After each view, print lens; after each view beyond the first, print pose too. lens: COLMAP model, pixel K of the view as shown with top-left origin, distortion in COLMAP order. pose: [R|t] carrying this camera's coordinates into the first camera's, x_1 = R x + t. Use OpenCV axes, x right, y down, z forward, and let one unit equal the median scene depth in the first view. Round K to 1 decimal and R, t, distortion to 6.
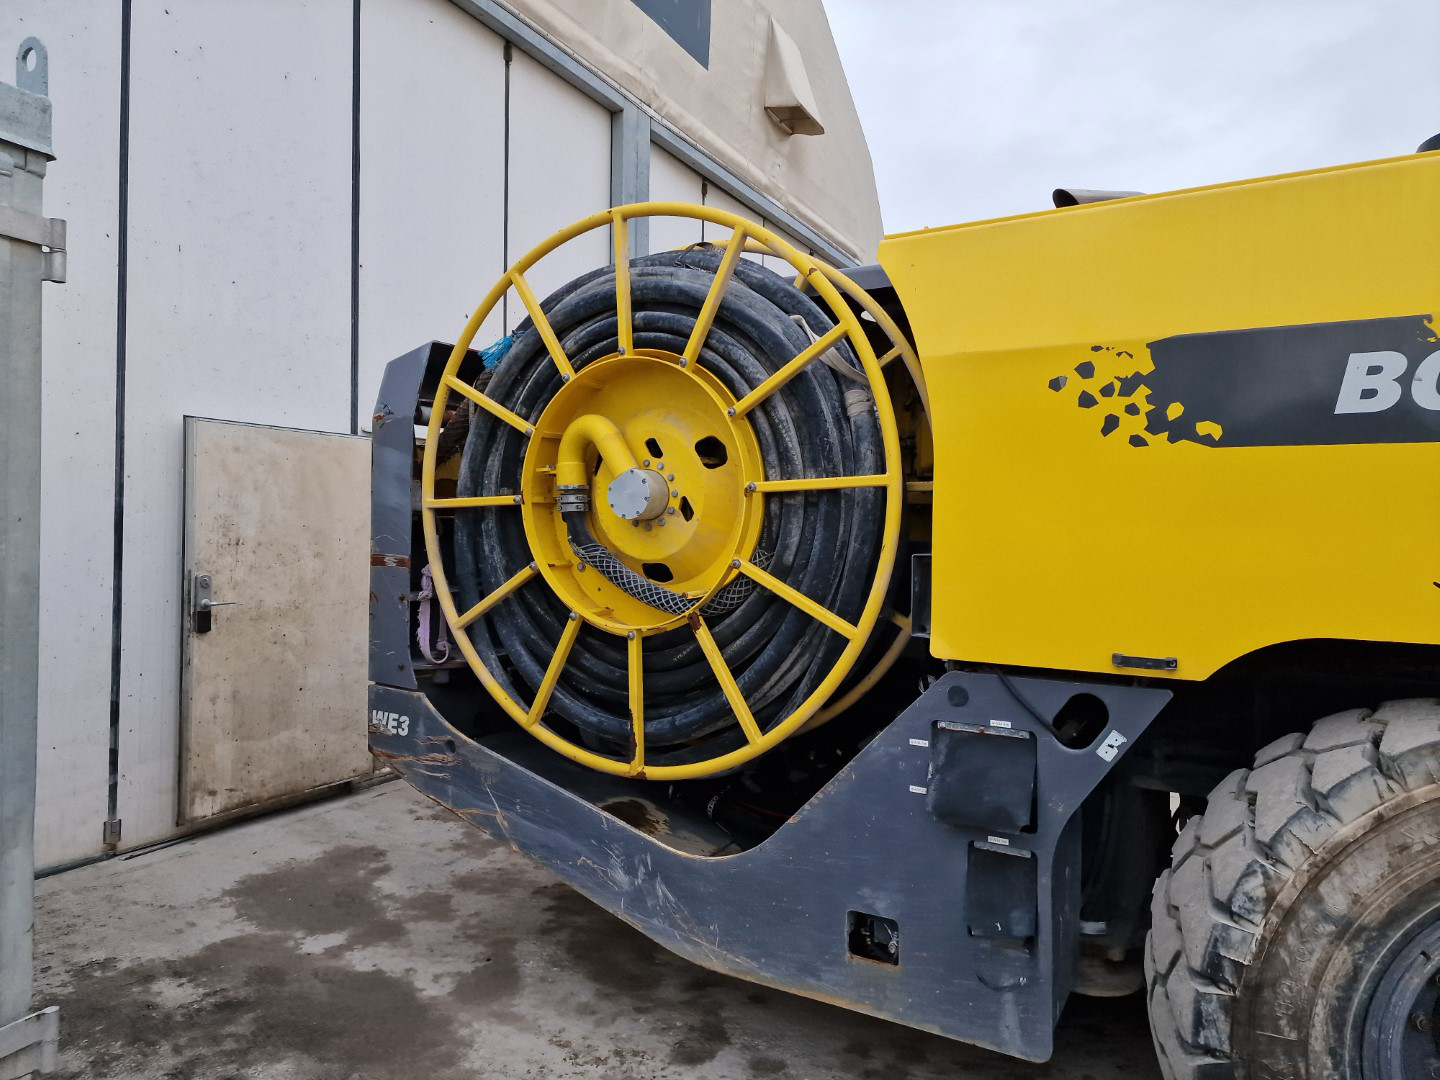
lens RADIAL K [[950.9, 0, 731.0], [0, 950.9, 531.9], [0, 0, 1]] dist [0.076661, -0.057438]
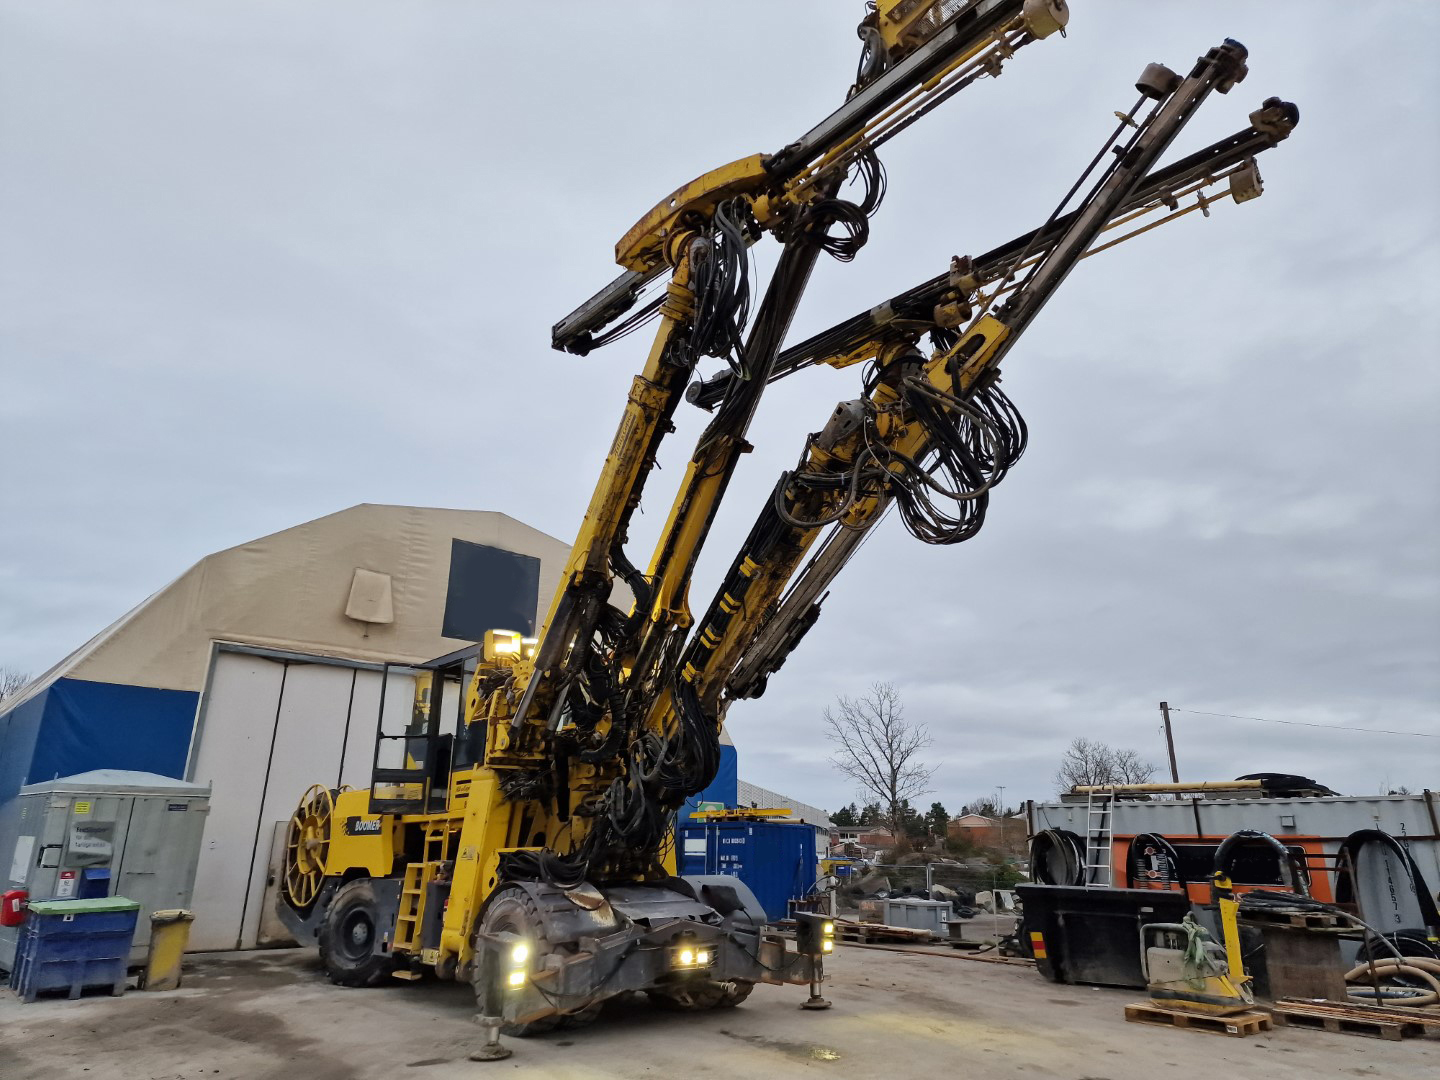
lens RADIAL K [[950.9, 0, 731.0], [0, 950.9, 531.9], [0, 0, 1]] dist [0.076661, -0.057438]
pose [[0.945125, -0.112691, -0.306660, 3.629553], [0.006362, 0.944799, -0.327588, 0.086321], [0.326648, 0.307661, 0.893670, -3.210884]]
